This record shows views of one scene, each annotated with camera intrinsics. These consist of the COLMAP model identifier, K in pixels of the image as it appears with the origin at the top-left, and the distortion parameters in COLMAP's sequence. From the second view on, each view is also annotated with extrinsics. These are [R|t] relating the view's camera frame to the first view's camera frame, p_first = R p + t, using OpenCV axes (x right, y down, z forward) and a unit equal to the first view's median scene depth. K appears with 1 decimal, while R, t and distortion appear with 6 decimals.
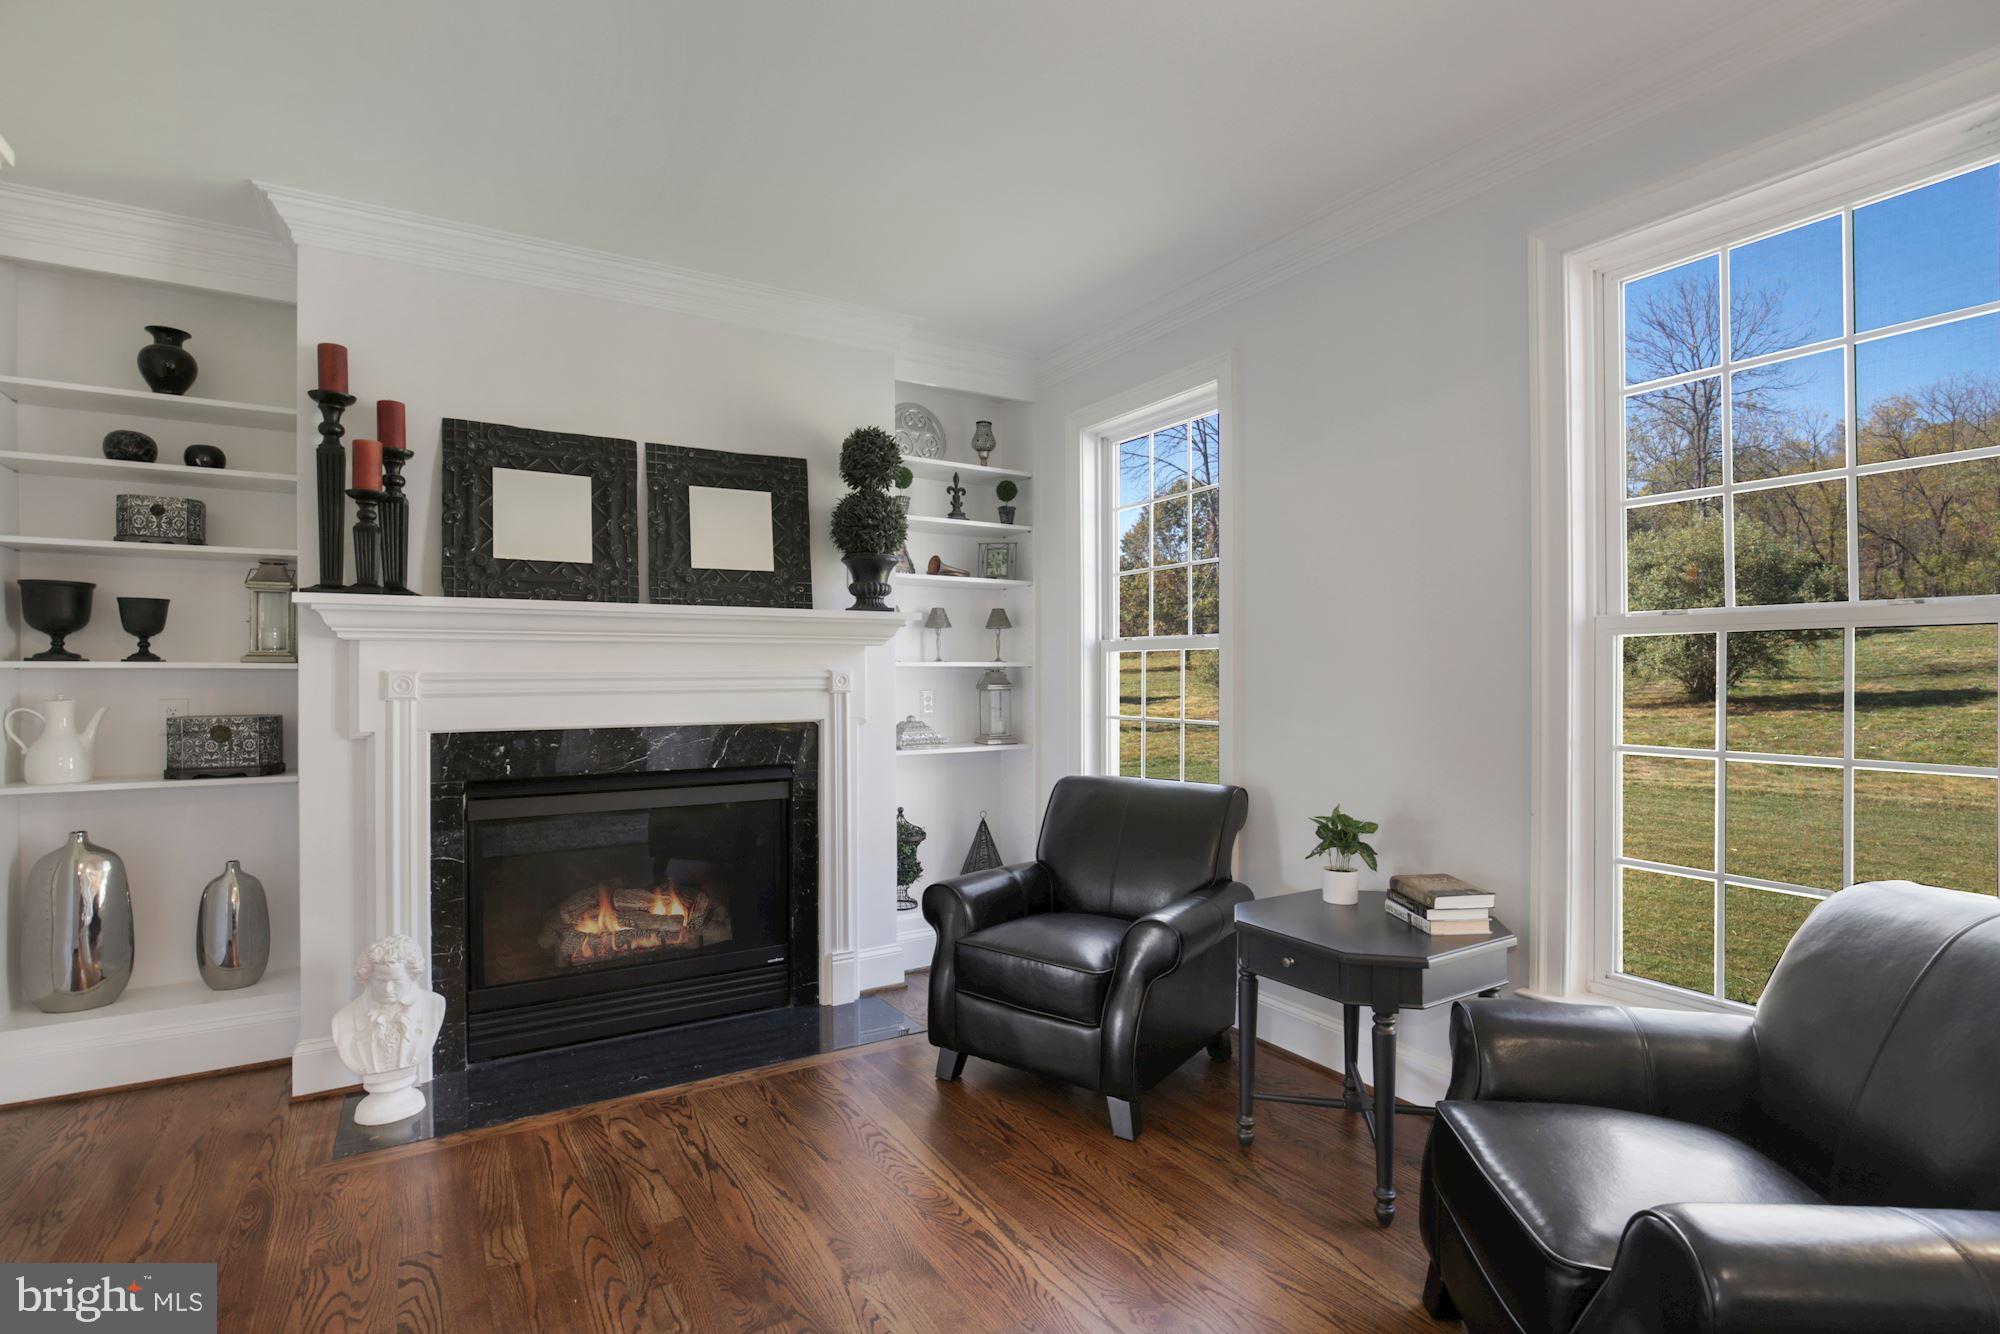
lens RADIAL K [[947.3, 0, 1000.0], [0, 947.3, 667.0], [0, 0, 1]] dist [-0.025519, 0.000333]
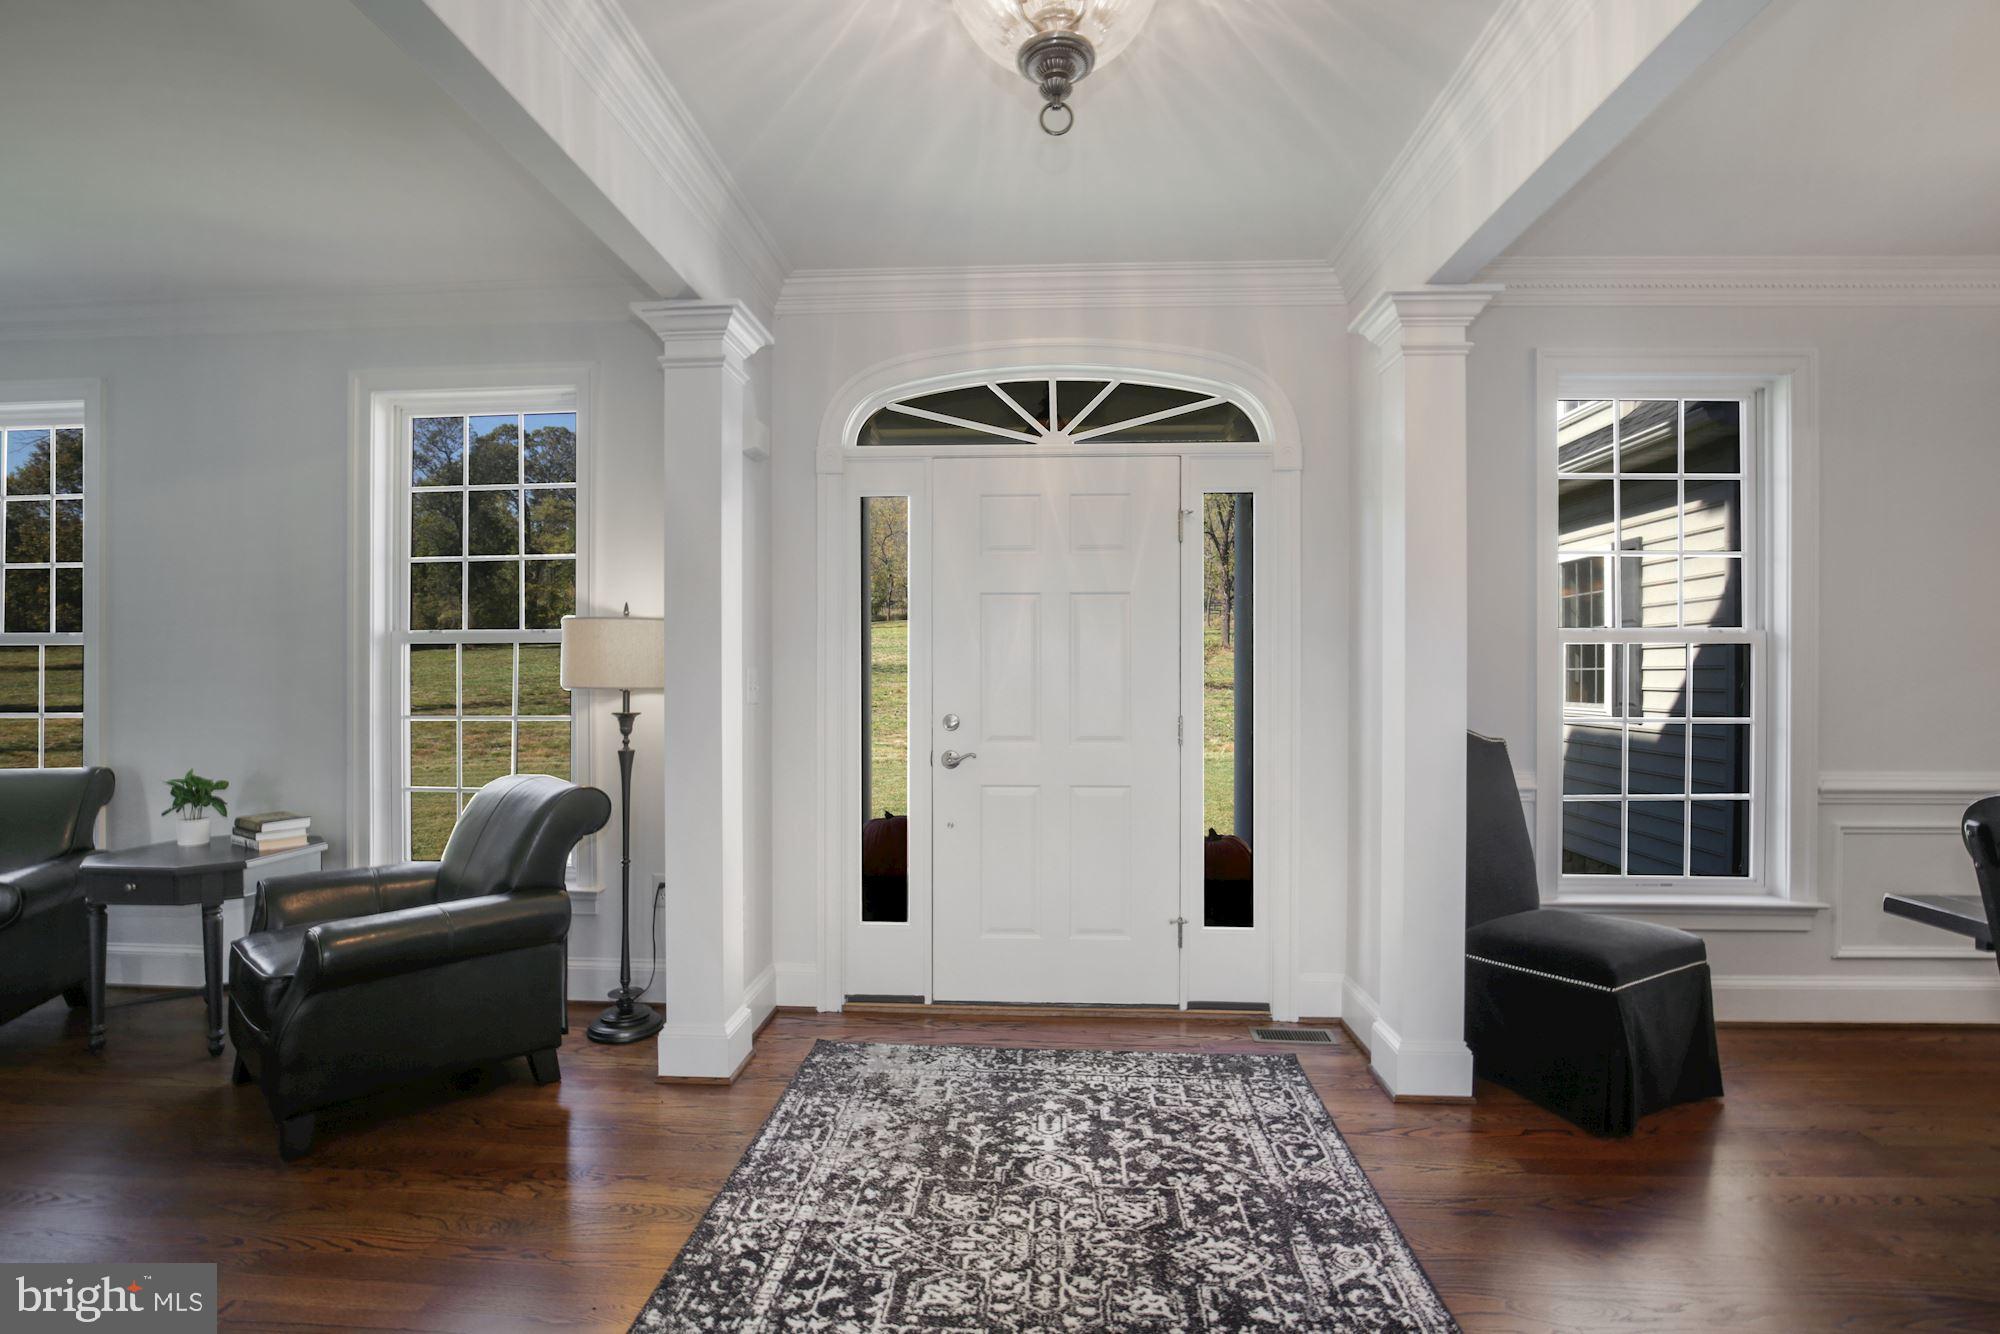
lens RADIAL K [[947.3, 0, 1000.0], [0, 947.3, 667.0], [0, 0, 1]] dist [-0.025519, 0.000333]
pose [[0.580298, 0.003911, 0.814395, -0.029448], [-0.004854, 0.999987, -0.001344, 0.001419], [-0.814390, -0.003173, 0.580310, -0.524426]]
